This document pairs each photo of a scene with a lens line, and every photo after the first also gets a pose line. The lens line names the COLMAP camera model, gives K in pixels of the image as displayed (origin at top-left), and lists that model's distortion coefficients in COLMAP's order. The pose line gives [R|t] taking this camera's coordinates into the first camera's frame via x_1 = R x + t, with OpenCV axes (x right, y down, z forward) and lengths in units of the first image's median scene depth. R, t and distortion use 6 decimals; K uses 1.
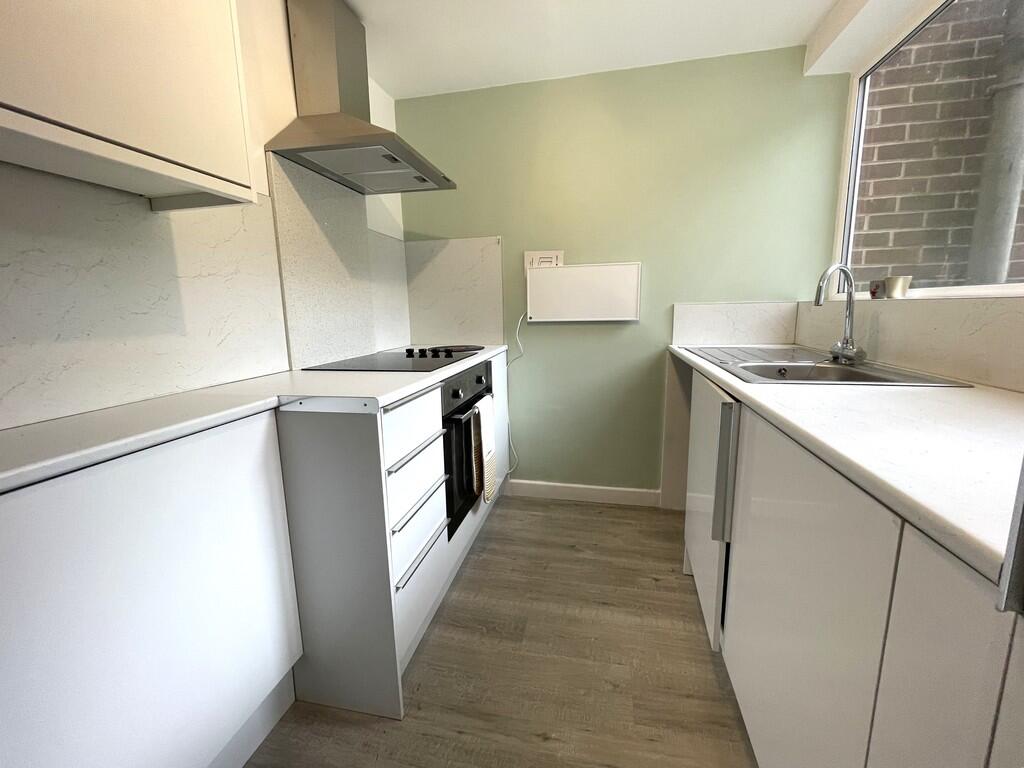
lens RADIAL K [[417.1, 0, 510.7], [0, 417.1, 377.8], [0, 0, 1]] dist [-0.001175, -0.000359]
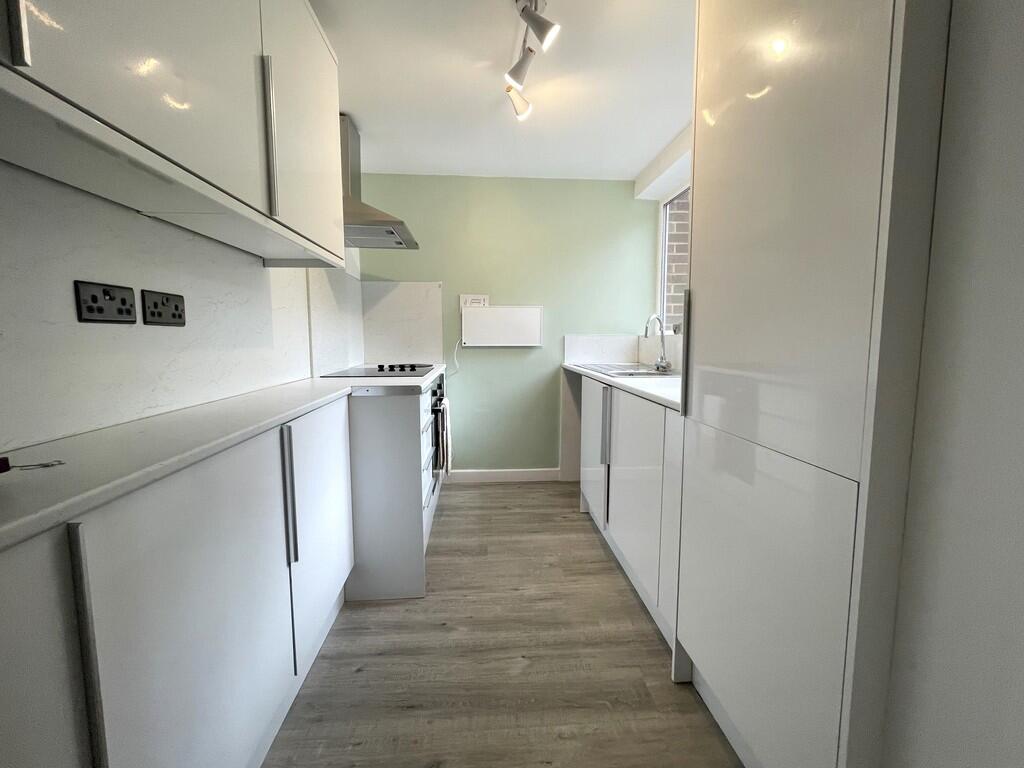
lens RADIAL K [[417.1, 0, 510.7], [0, 417.1, 377.8], [0, 0, 1]] dist [-0.001175, -0.000359]
pose [[0.958542, -0.007443, 0.284854, -0.235134], [0.027683, 0.997363, -0.067092, 0.072897], [-0.283604, 0.072196, 0.956220, -0.376920]]
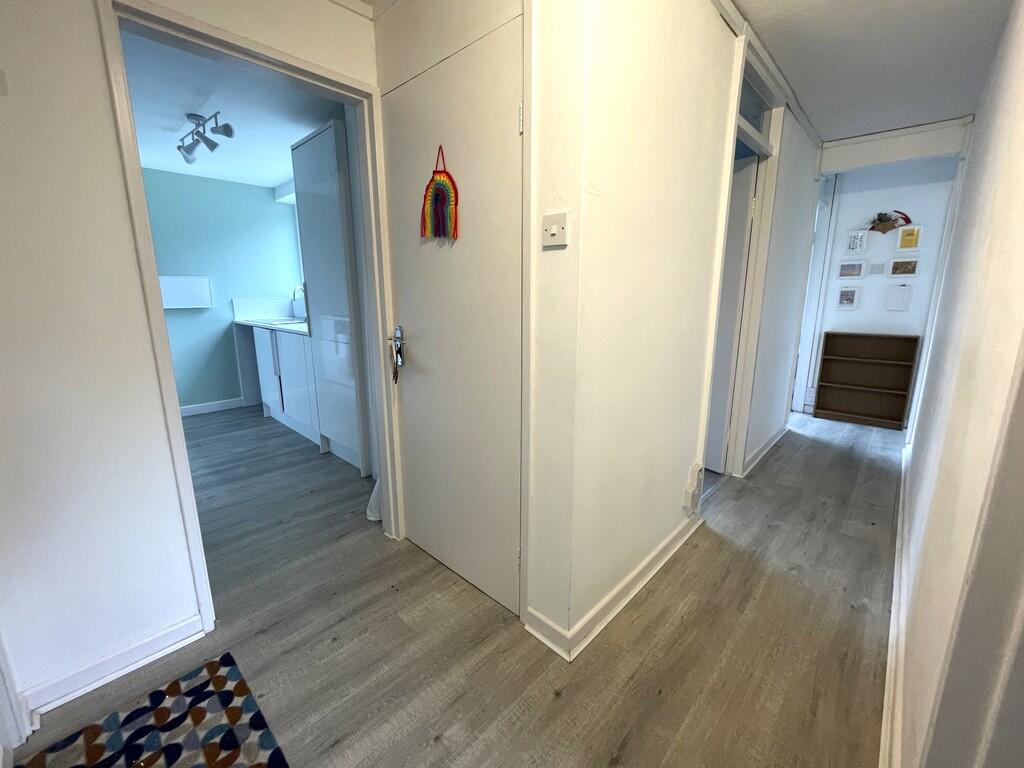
lens RADIAL K [[417.1, 0, 510.7], [0, 417.1, 377.8], [0, 0, 1]] dist [-0.001175, -0.000359]
pose [[0.511941, -0.150120, 0.845802, -0.733726], [0.132577, 0.986622, 0.094868, 0.197665], [-0.848728, 0.063567, 0.524995, -1.254726]]
